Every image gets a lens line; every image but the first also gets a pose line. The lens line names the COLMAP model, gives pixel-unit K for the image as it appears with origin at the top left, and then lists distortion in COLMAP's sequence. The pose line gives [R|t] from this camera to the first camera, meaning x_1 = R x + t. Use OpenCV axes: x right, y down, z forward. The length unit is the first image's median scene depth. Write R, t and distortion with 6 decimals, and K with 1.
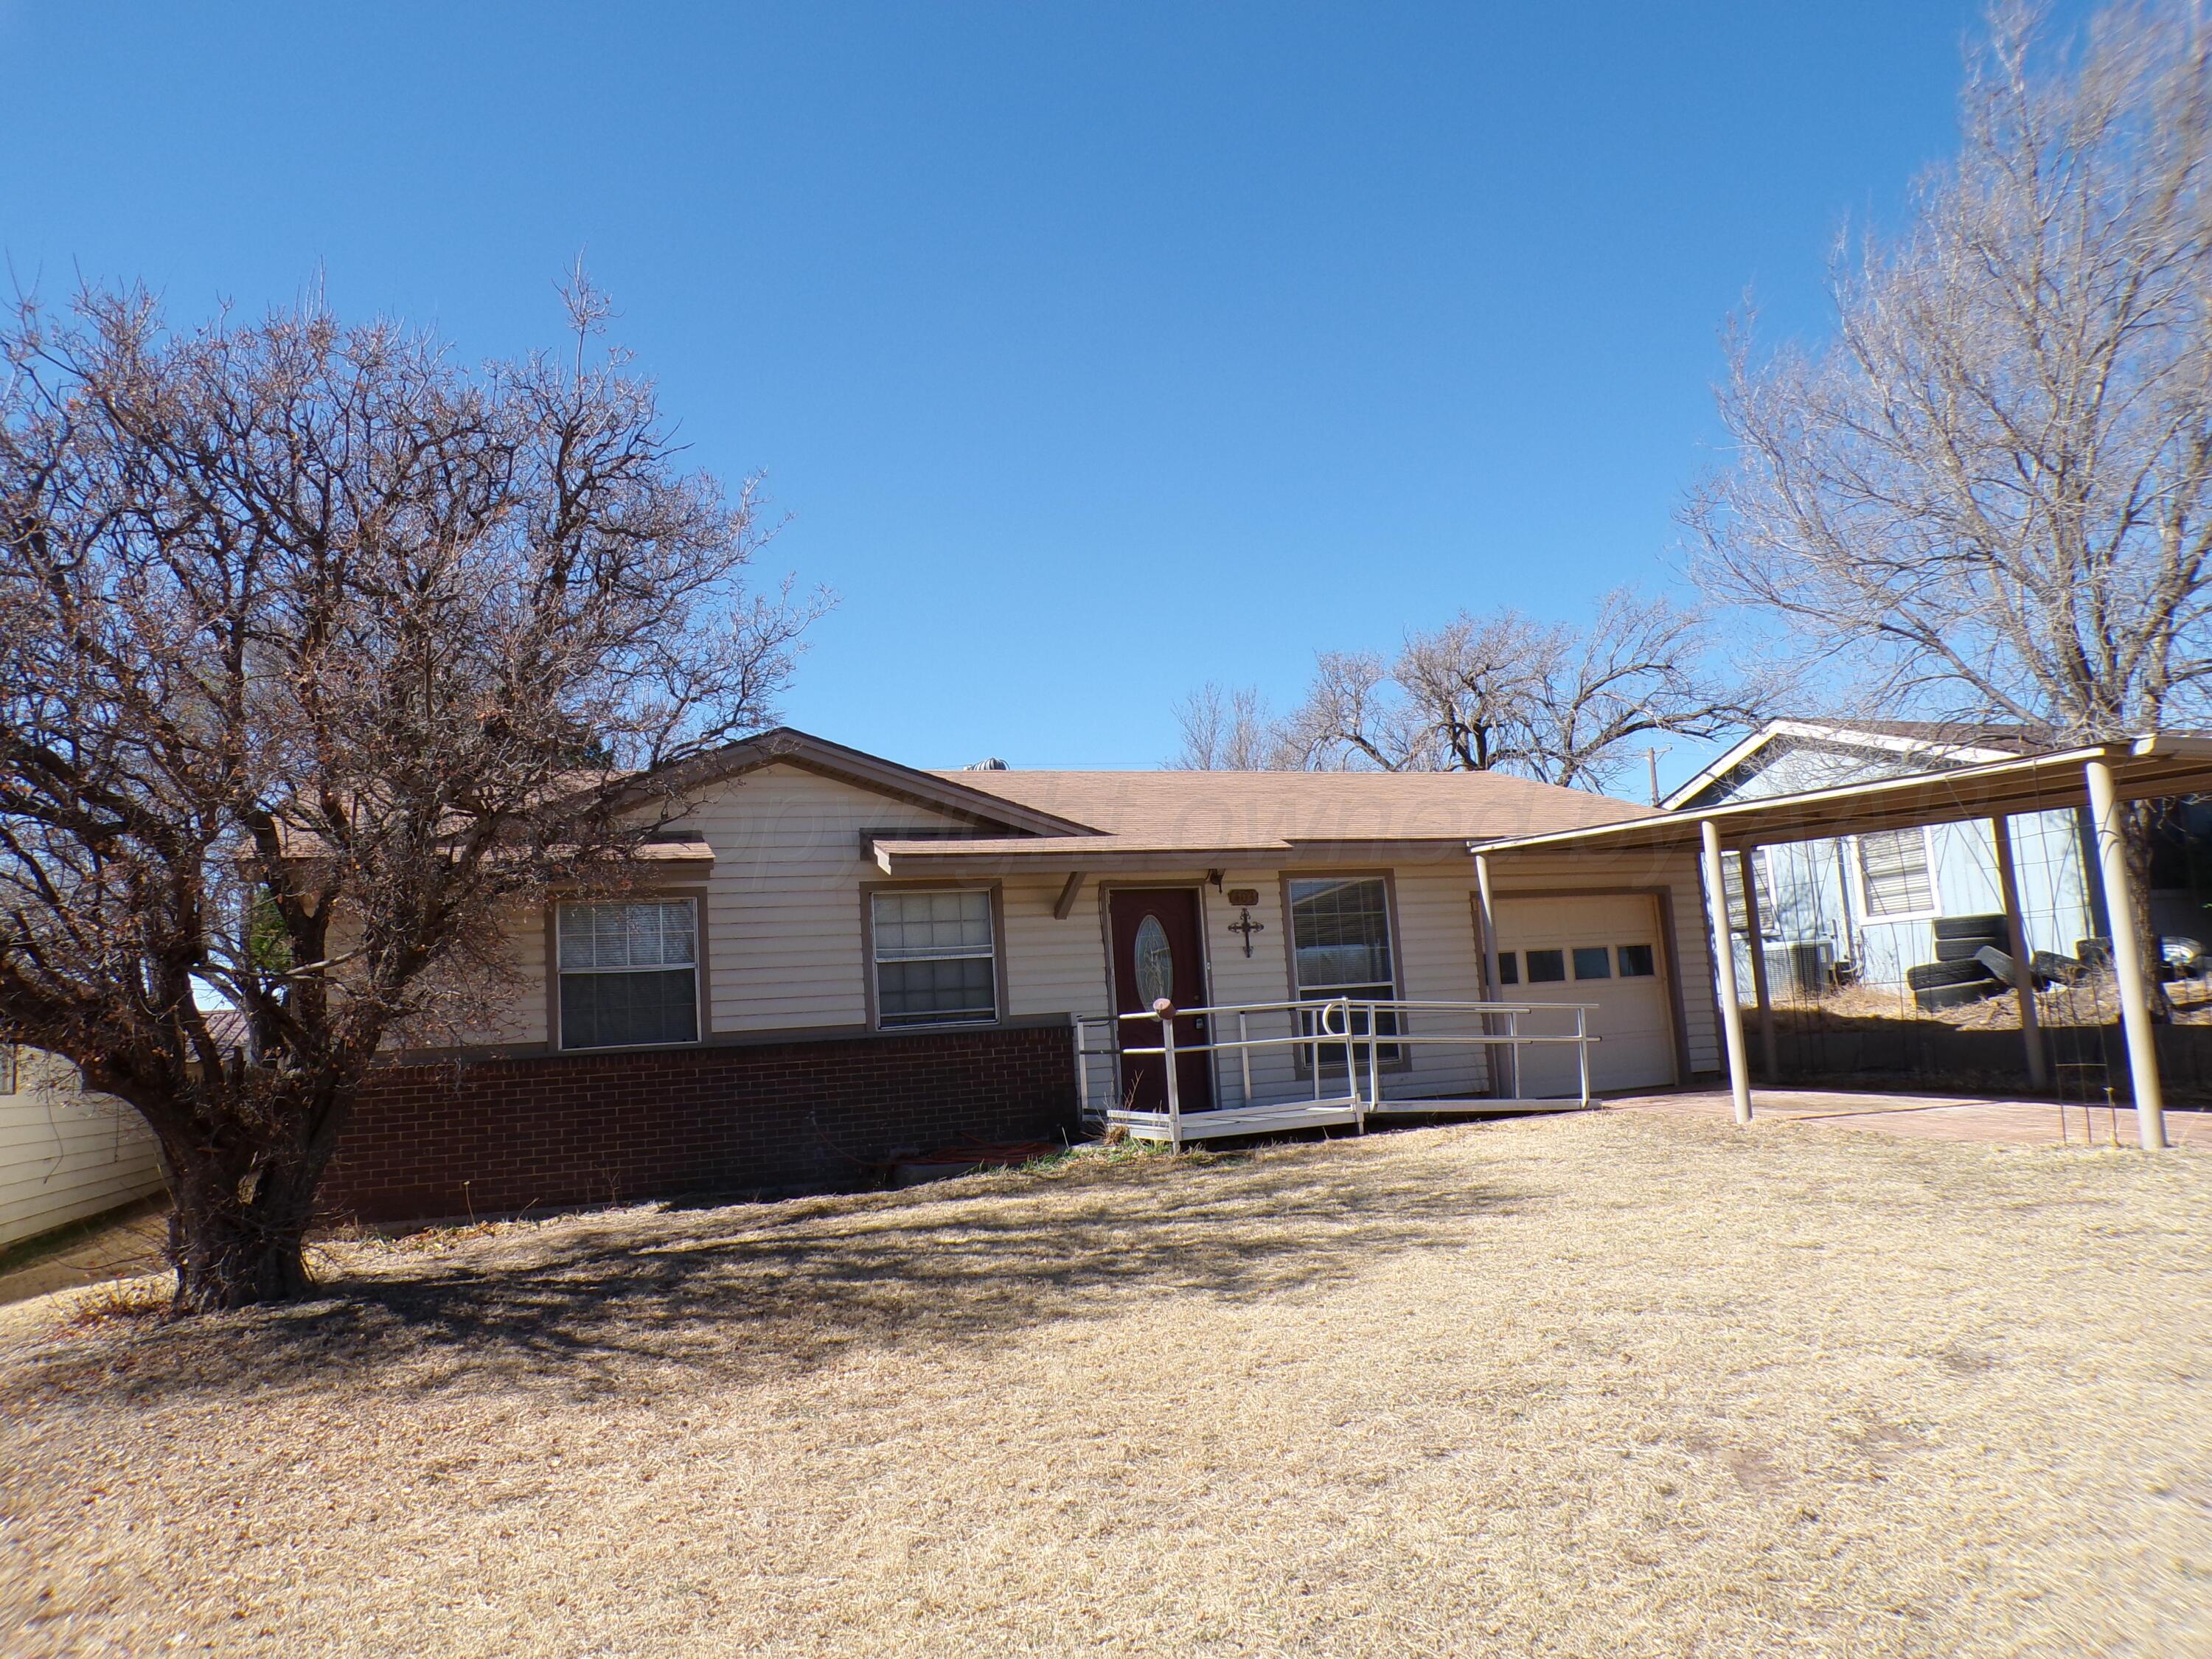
lens RADIAL K [[1497.7, 0, 1106.0], [0, 1497.7, 829.5], [0, 0, 1]] dist [-0.032291, 0.008871]
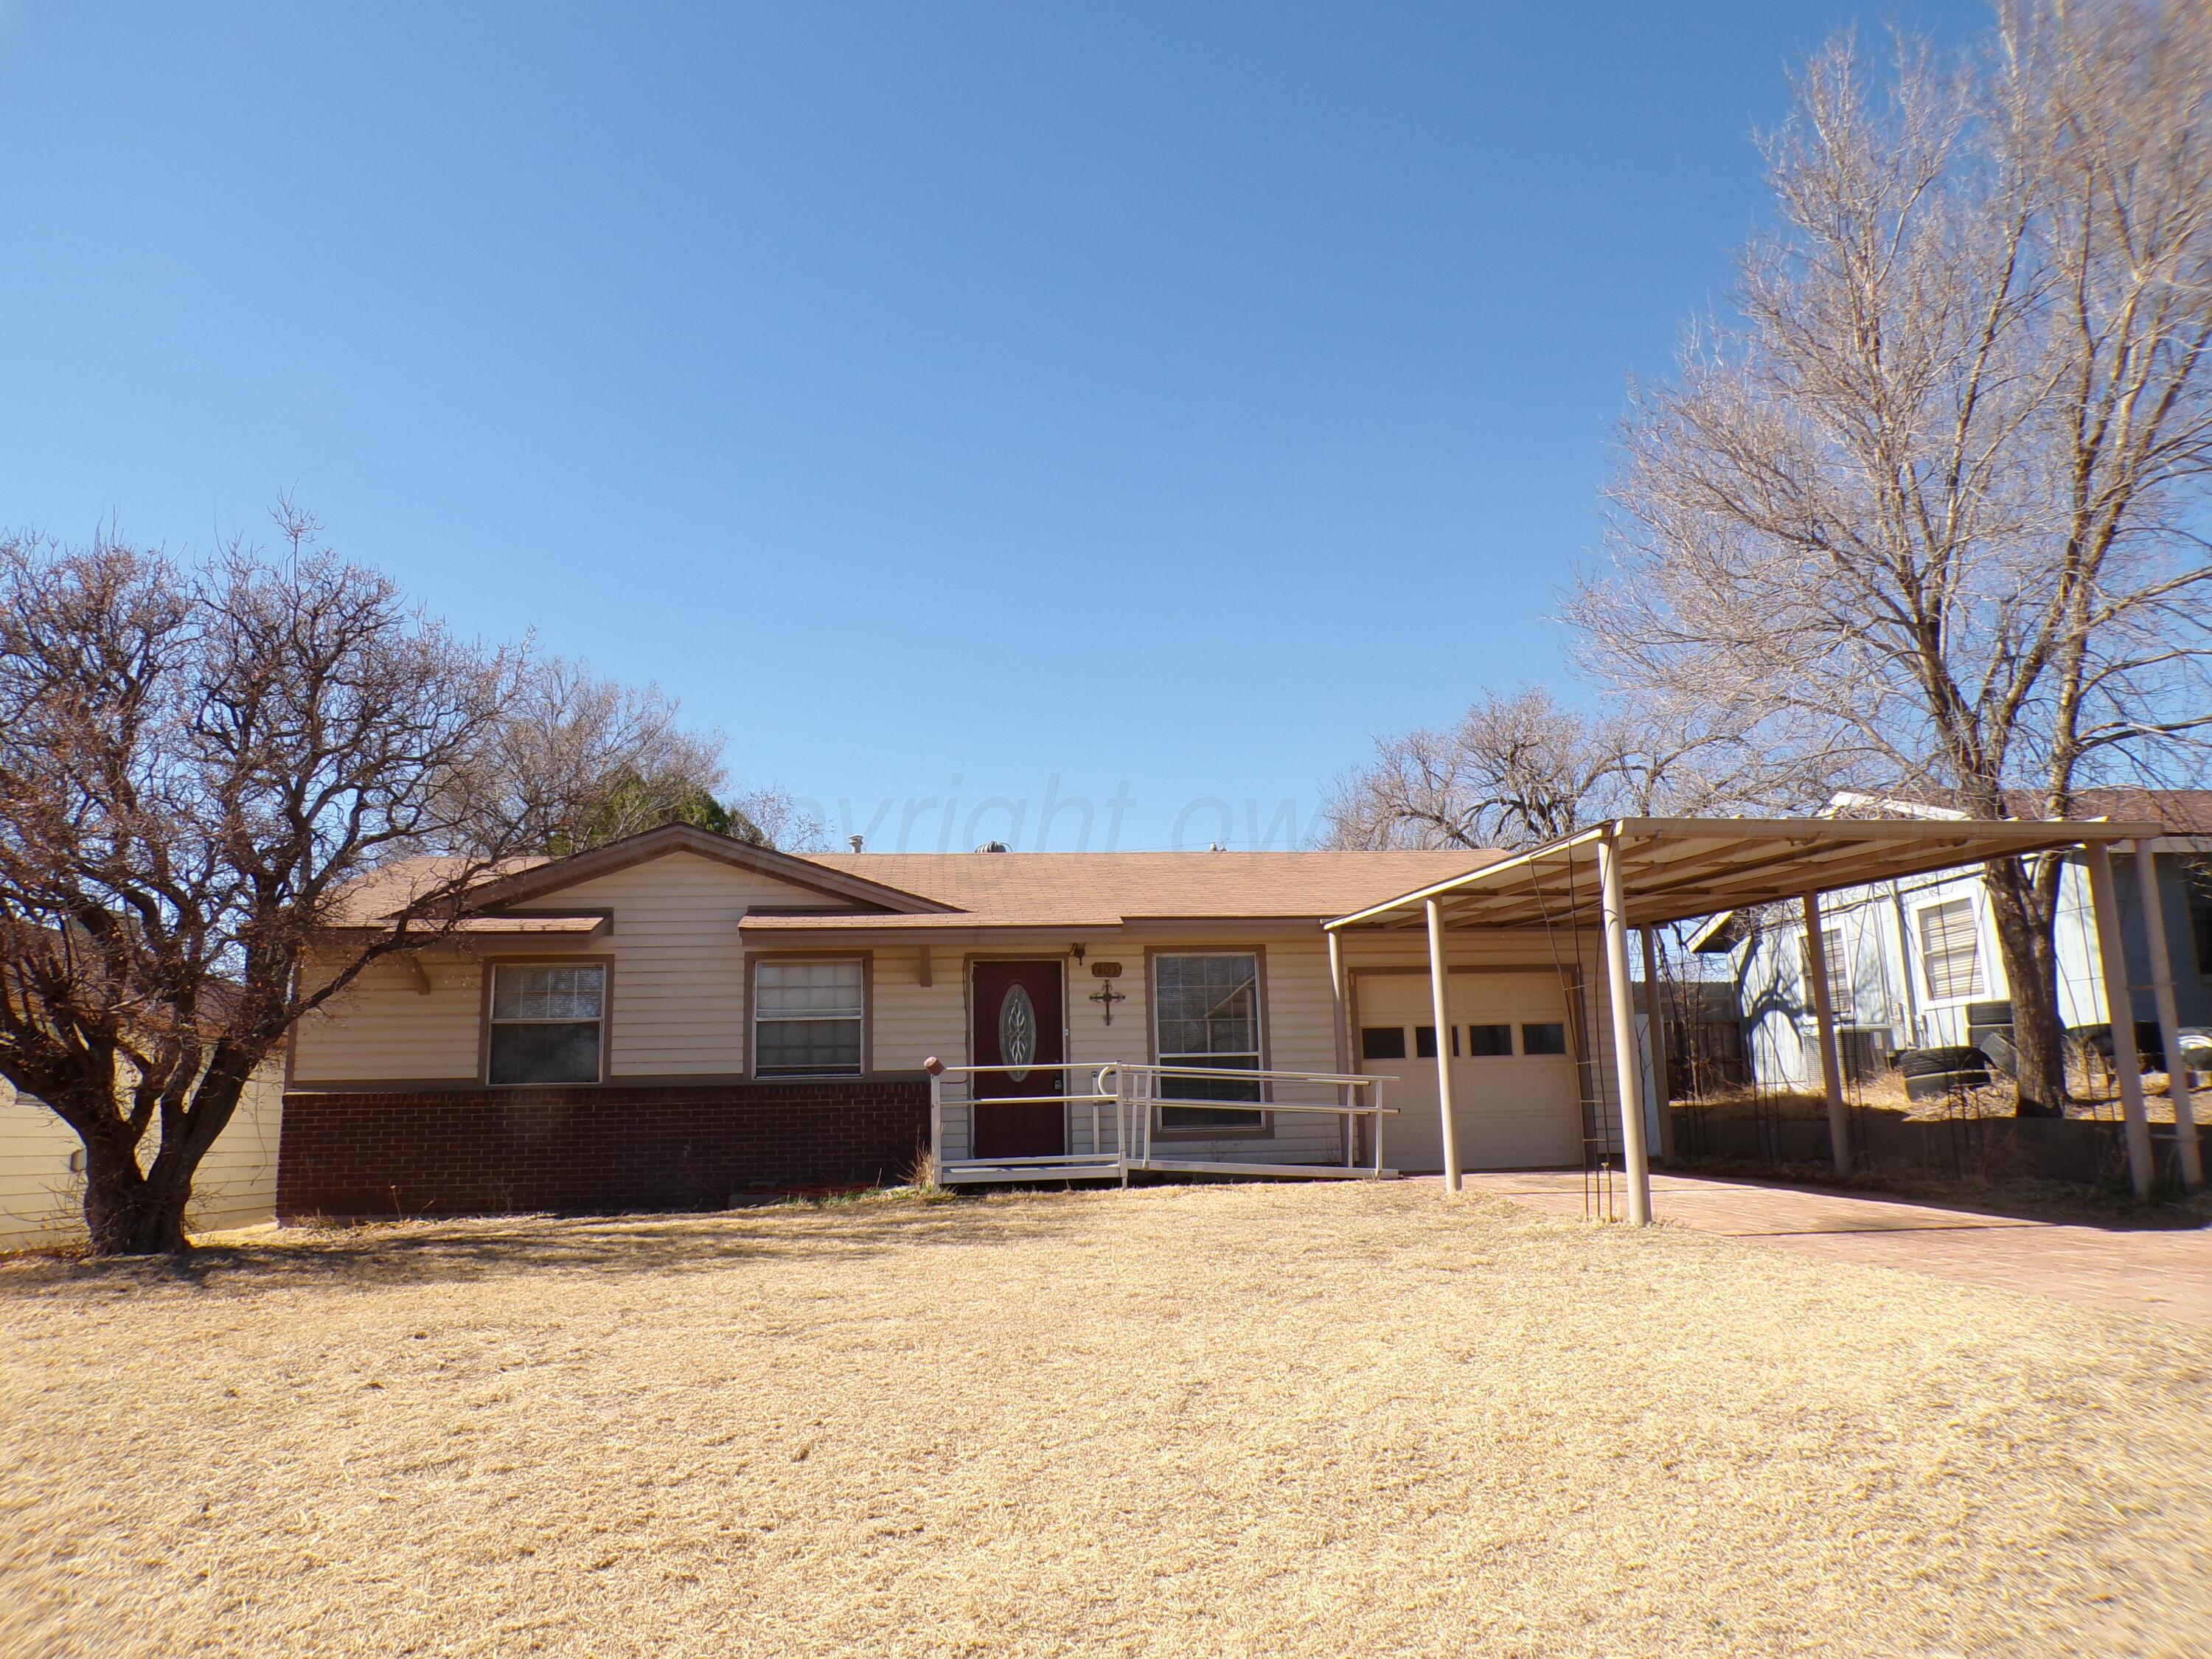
lens RADIAL K [[1504.9, 0, 1106.0], [0, 1504.9, 829.5], [0, 0, 1]] dist [-0.044607, 0.026525]
pose [[0.966764, -0.011716, -0.255401, 0.432997], [-0.001419, 0.998688, -0.051183, -0.000578], [0.255665, 0.049844, 0.965480, -0.068808]]
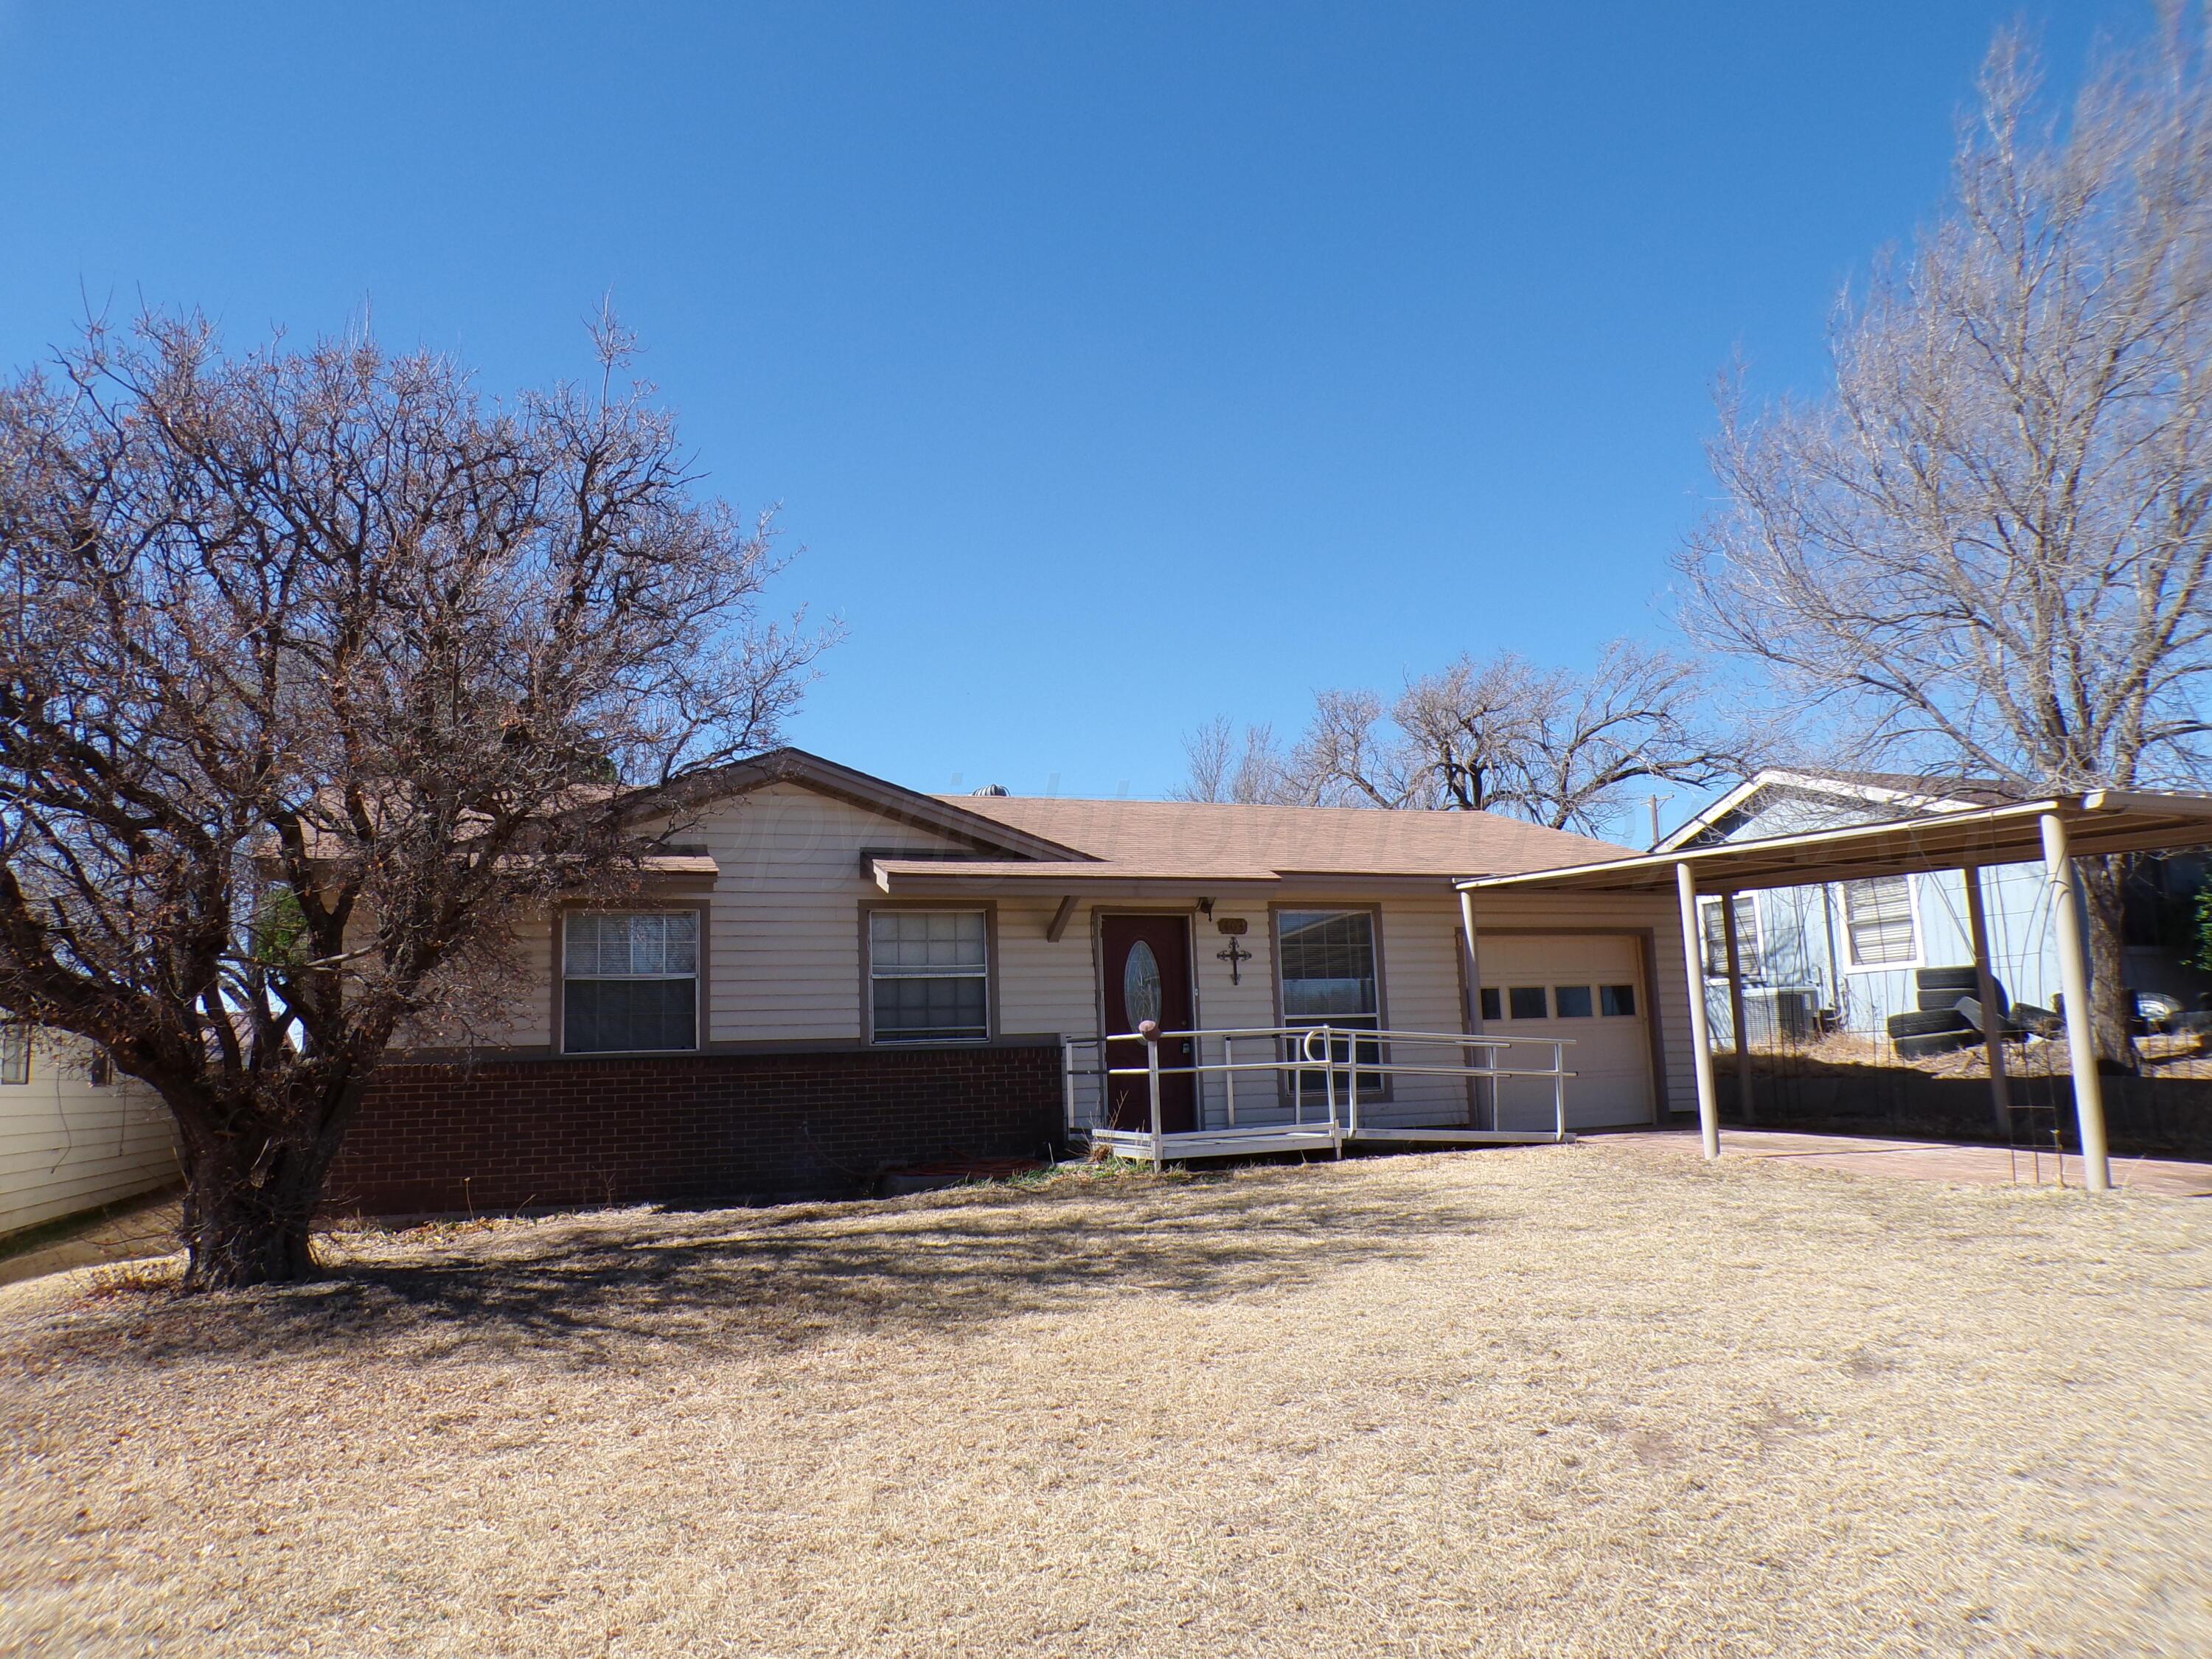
lens RADIAL K [[1497.0, 0, 1102.9], [0, 1497.0, 836.1], [0, 0, 1]] dist [-0.027401, 0.003674]
pose [[0.999569, 0.028826, -0.005512, 0.008162], [-0.028917, 0.999434, -0.017206, 0.004491], [0.005013, 0.017358, 0.999837, -0.029307]]
